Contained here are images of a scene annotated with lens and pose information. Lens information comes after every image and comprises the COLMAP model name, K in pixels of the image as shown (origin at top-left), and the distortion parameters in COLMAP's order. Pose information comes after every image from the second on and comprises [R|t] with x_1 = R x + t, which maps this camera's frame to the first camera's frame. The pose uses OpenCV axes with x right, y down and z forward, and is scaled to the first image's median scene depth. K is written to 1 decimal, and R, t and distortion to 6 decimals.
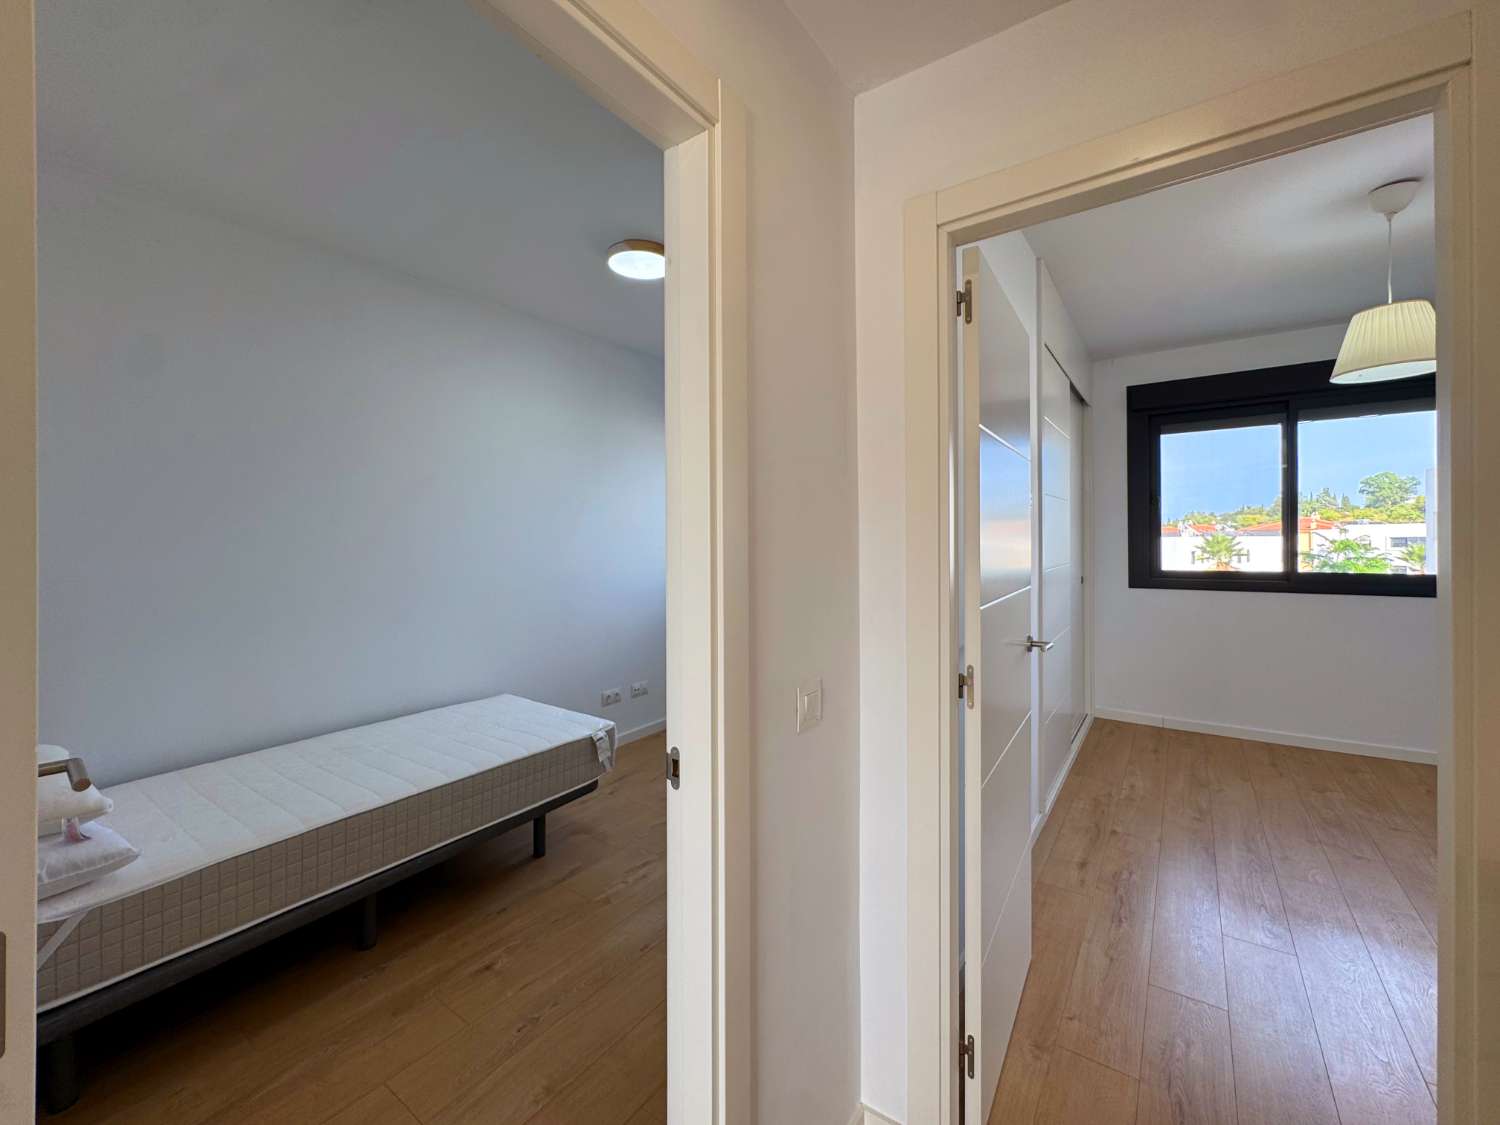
lens RADIAL K [[616.6, 0, 745.0], [0, 616.6, 537.3], [0, 0, 1]] dist [0.011349, -0.000216]
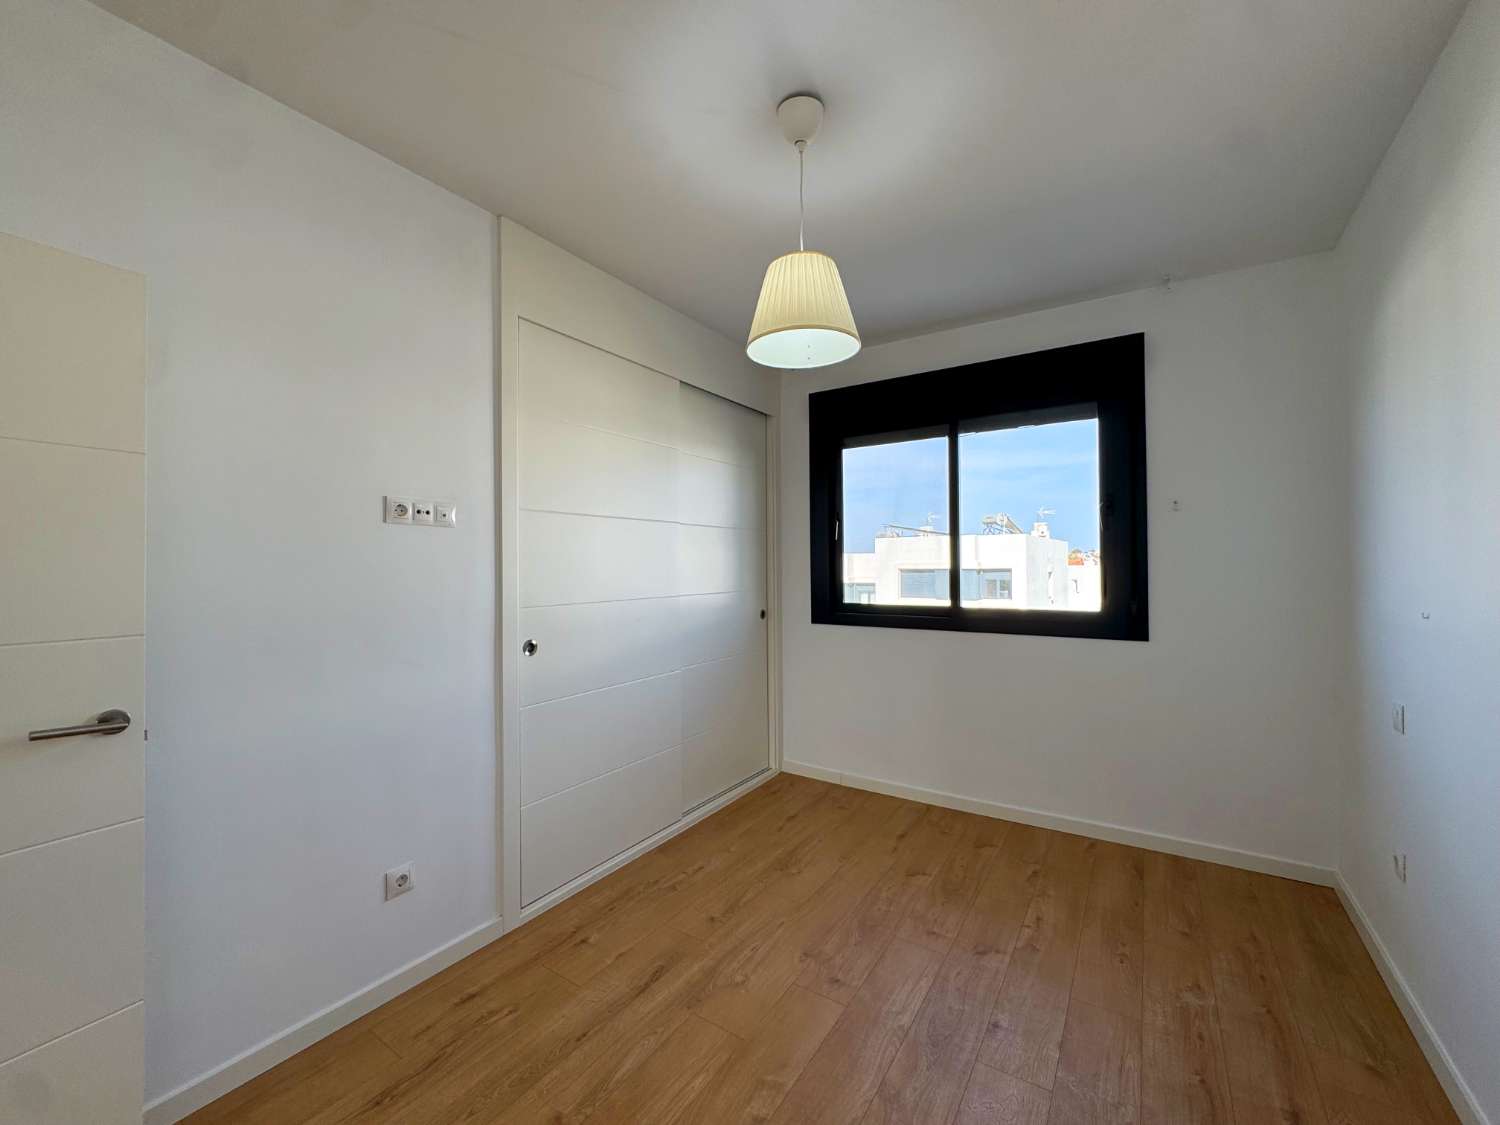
lens RADIAL K [[605.3, 0, 742.4], [0, 605.3, 551.5], [0, 0, 1]] dist [-0.002245, -0.000032]
pose [[0.999790, 0.005866, 0.019654, 0.558486], [-0.005446, 0.999758, -0.021332, -0.001152], [-0.019774, 0.021221, 0.999579, 0.160596]]
